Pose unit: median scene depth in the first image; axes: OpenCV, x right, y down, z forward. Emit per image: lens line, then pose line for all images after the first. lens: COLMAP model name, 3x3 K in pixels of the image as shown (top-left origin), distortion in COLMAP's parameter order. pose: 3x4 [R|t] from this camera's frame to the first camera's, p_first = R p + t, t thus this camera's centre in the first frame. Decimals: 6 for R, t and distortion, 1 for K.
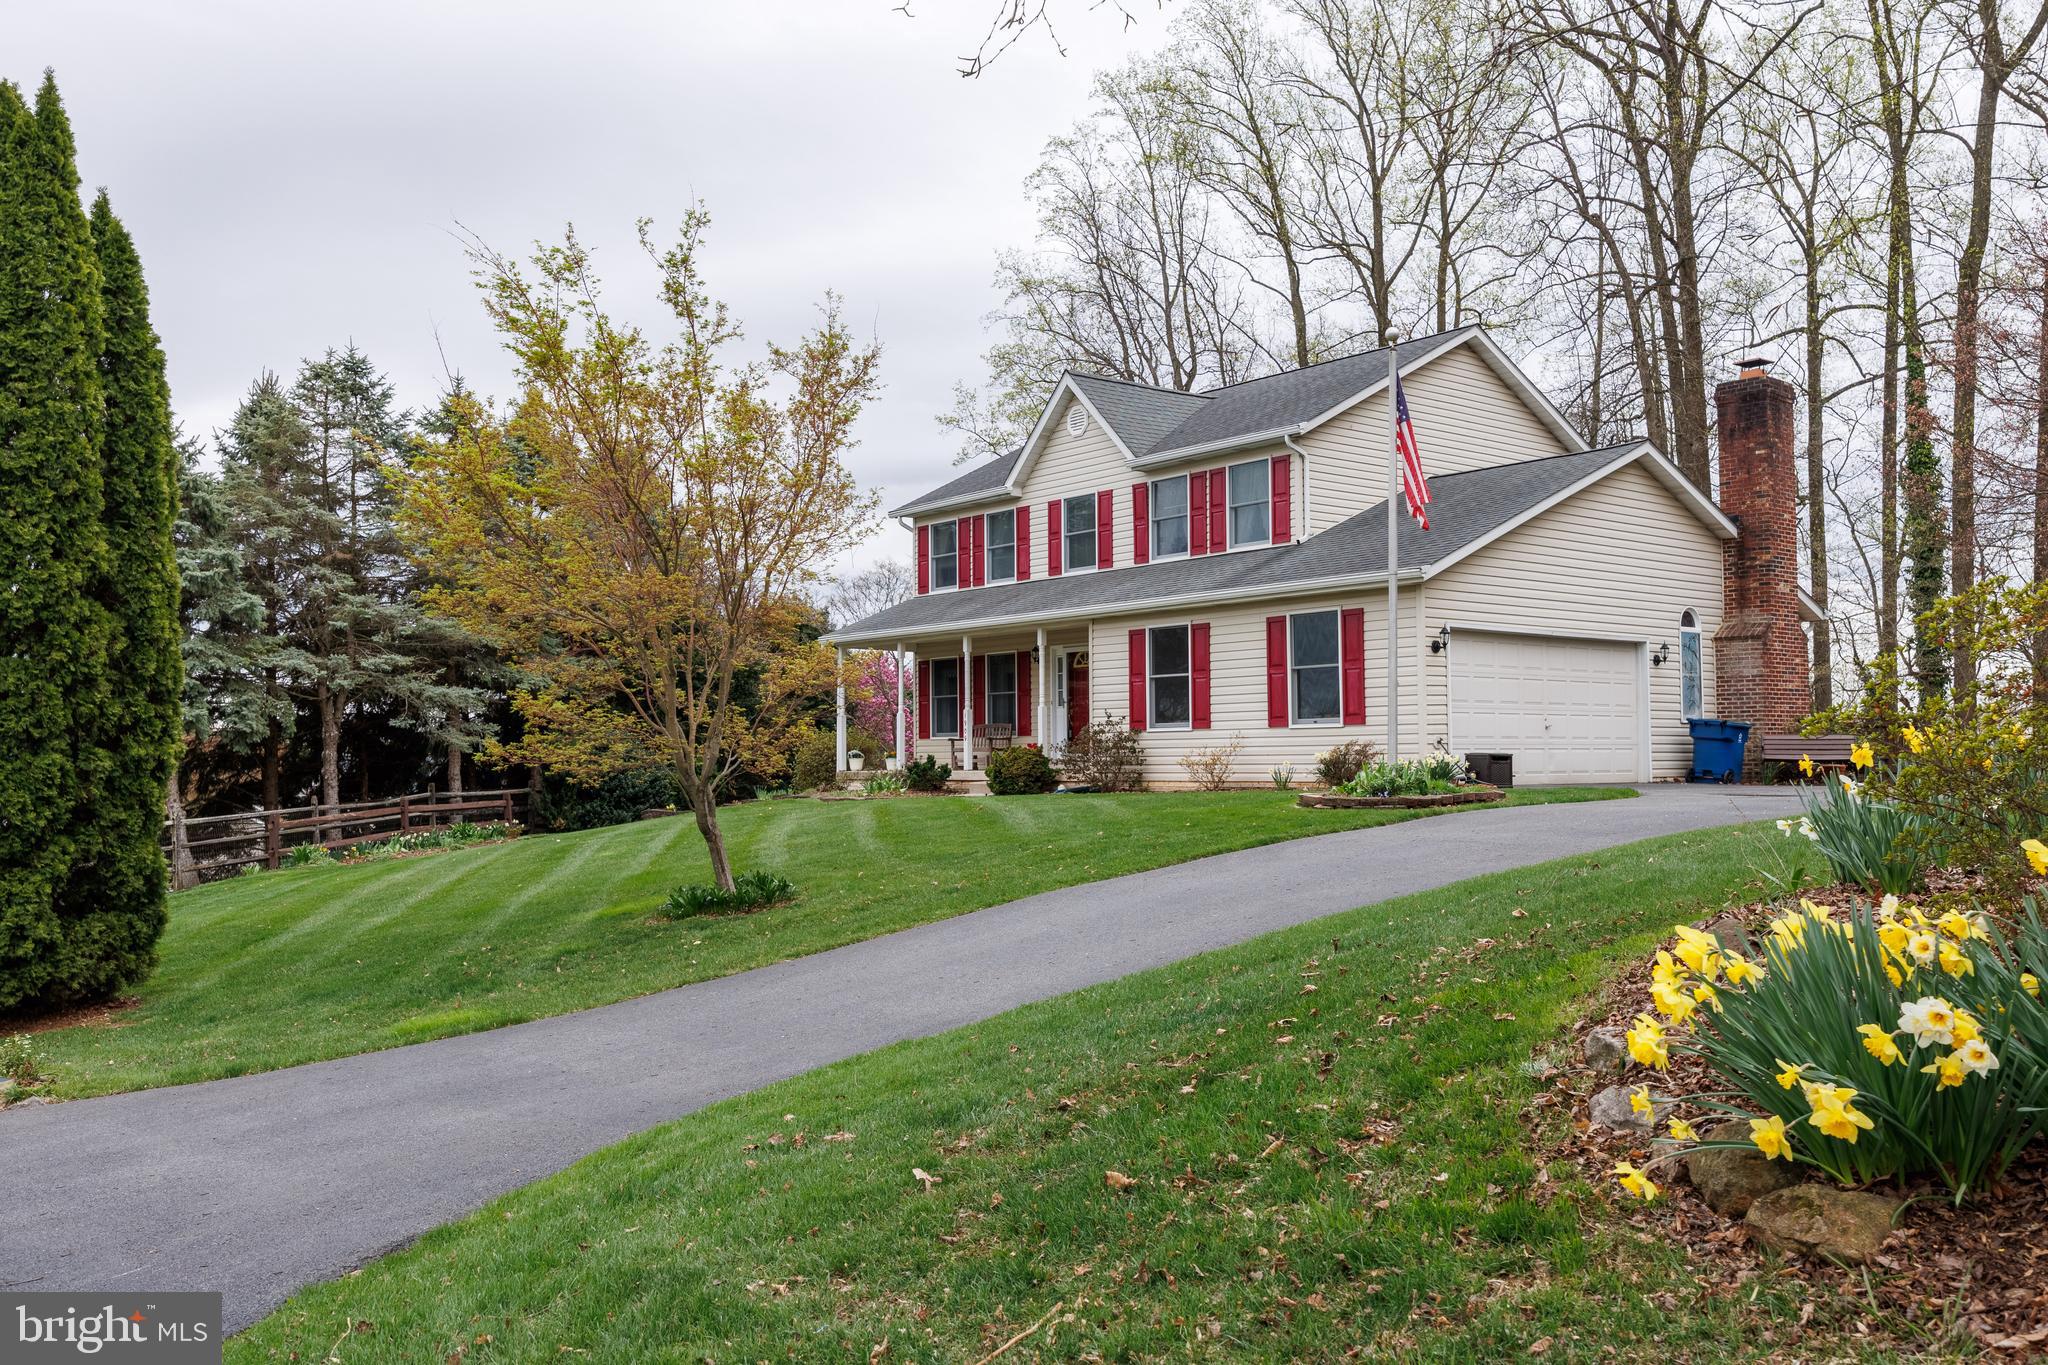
lens RADIAL K [[1681.3, 0, 1016.0], [0, 1681.3, 696.1], [0, 0, 1]] dist [0.011563, 0.002634]
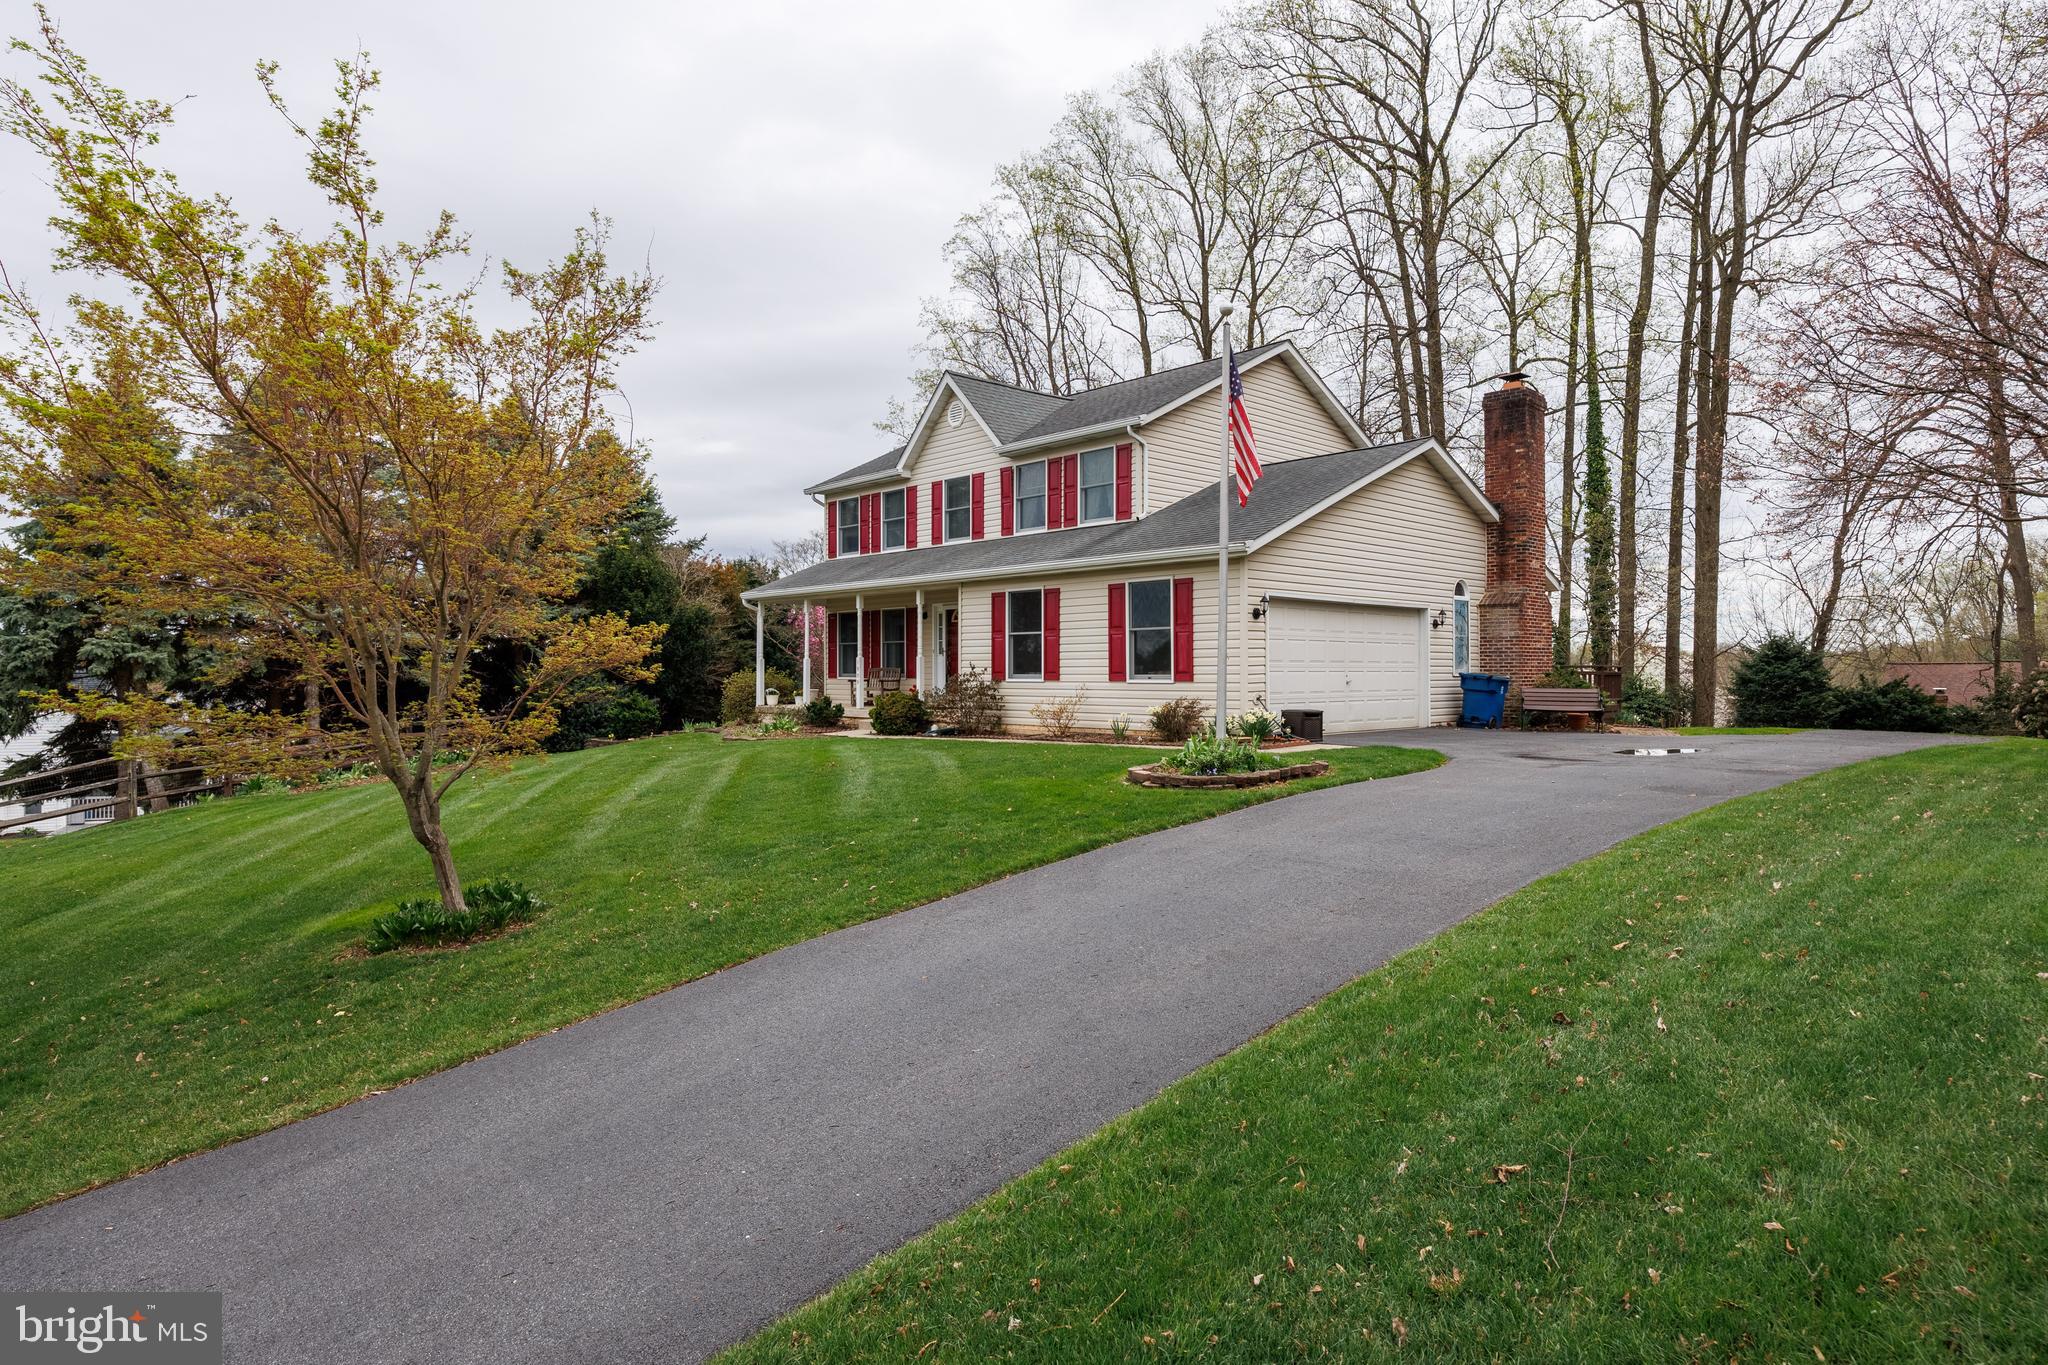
lens RADIAL K [[1142.0, 0, 1035.6], [0, 1142.0, 676.6], [0, 0, 1]] dist [-0.002092, 0.001029]
pose [[0.997451, 0.006520, 0.071051, 0.037284], [-0.009573, 0.999042, 0.042701, -0.013997], [-0.070704, -0.043273, 0.996558, 0.190294]]
